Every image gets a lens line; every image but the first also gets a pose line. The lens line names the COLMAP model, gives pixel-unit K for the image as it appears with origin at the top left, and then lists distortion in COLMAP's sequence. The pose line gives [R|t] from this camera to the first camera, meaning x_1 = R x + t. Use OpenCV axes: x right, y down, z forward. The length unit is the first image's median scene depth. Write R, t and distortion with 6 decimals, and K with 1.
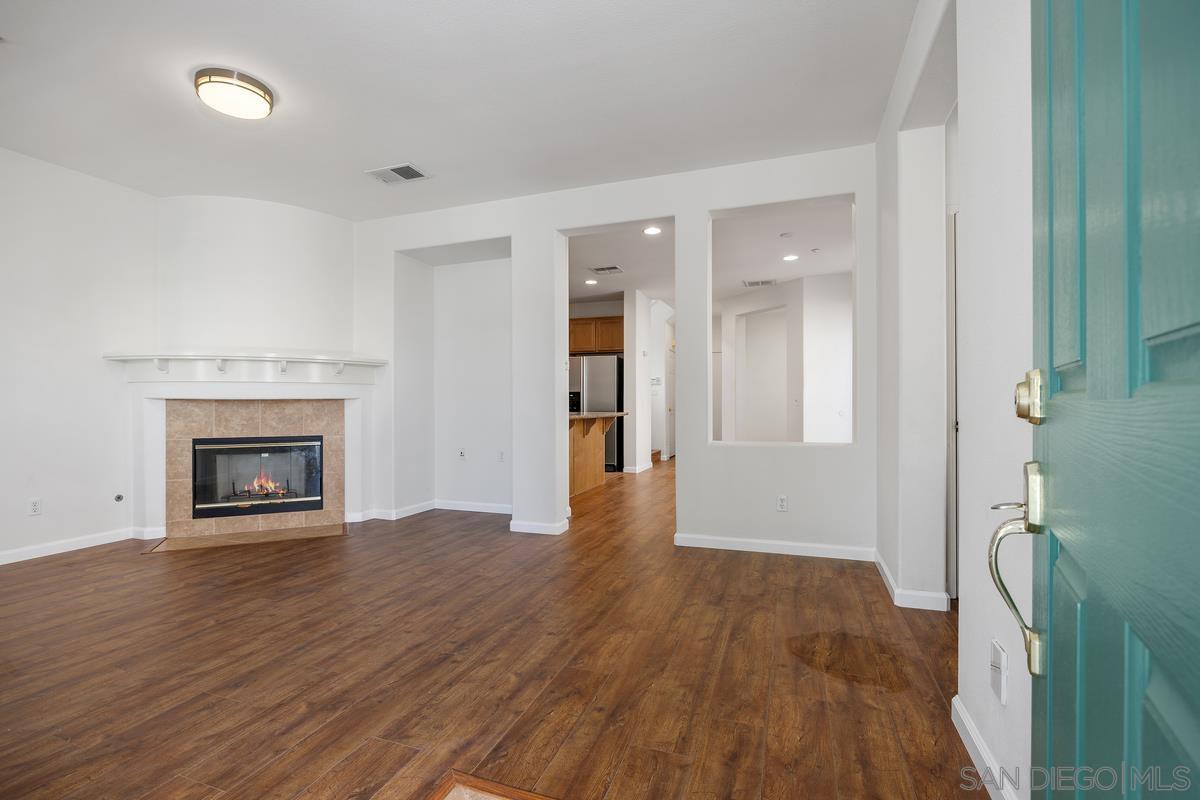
lens RADIAL K [[548.2, 0, 600.8], [0, 548.2, 400.7], [0, 0, 1]] dist [-0.021434, 0.000996]
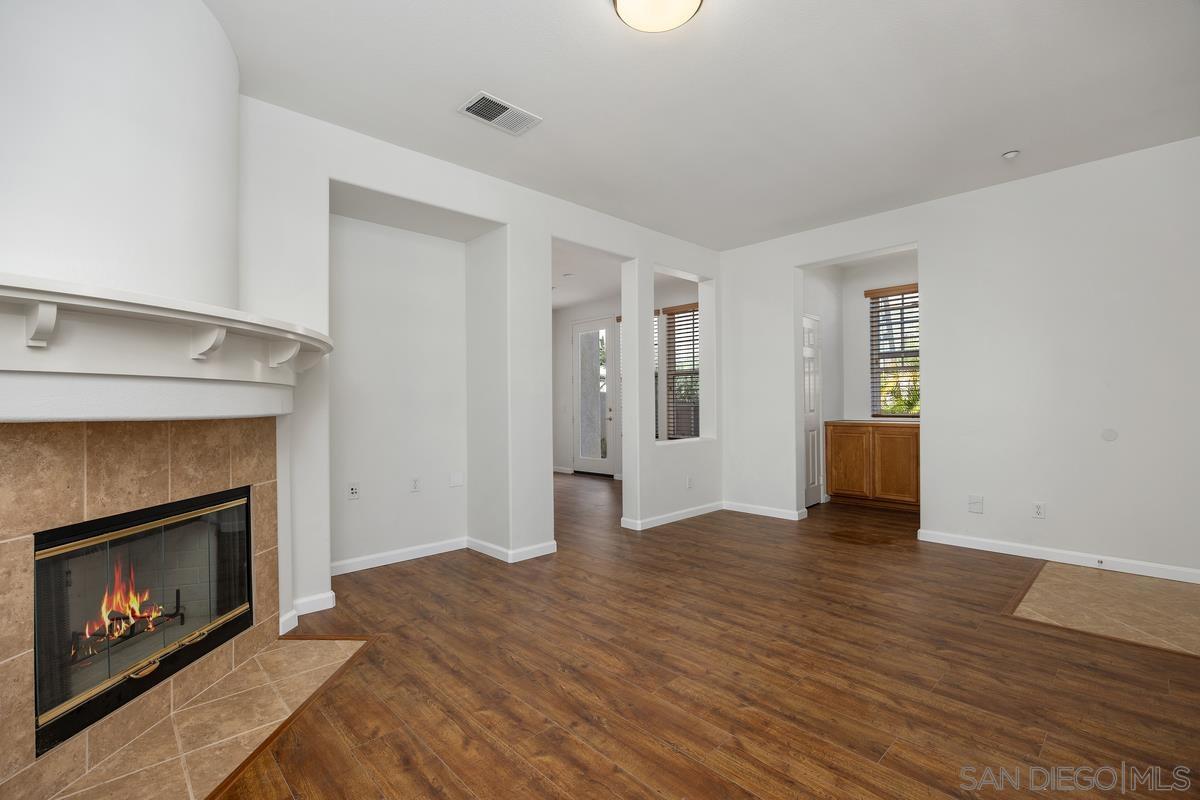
lens RADIAL K [[548.2, 0, 589.8], [0, 548.2, 400.3], [0, 0, 1]] dist [-0.021434, 0.000996]
pose [[0.437861, 0.005532, 0.899026, -1.156806], [0.005723, 0.999944, -0.008941, -0.015332], [-0.899024, 0.009060, 0.437805, 0.658640]]
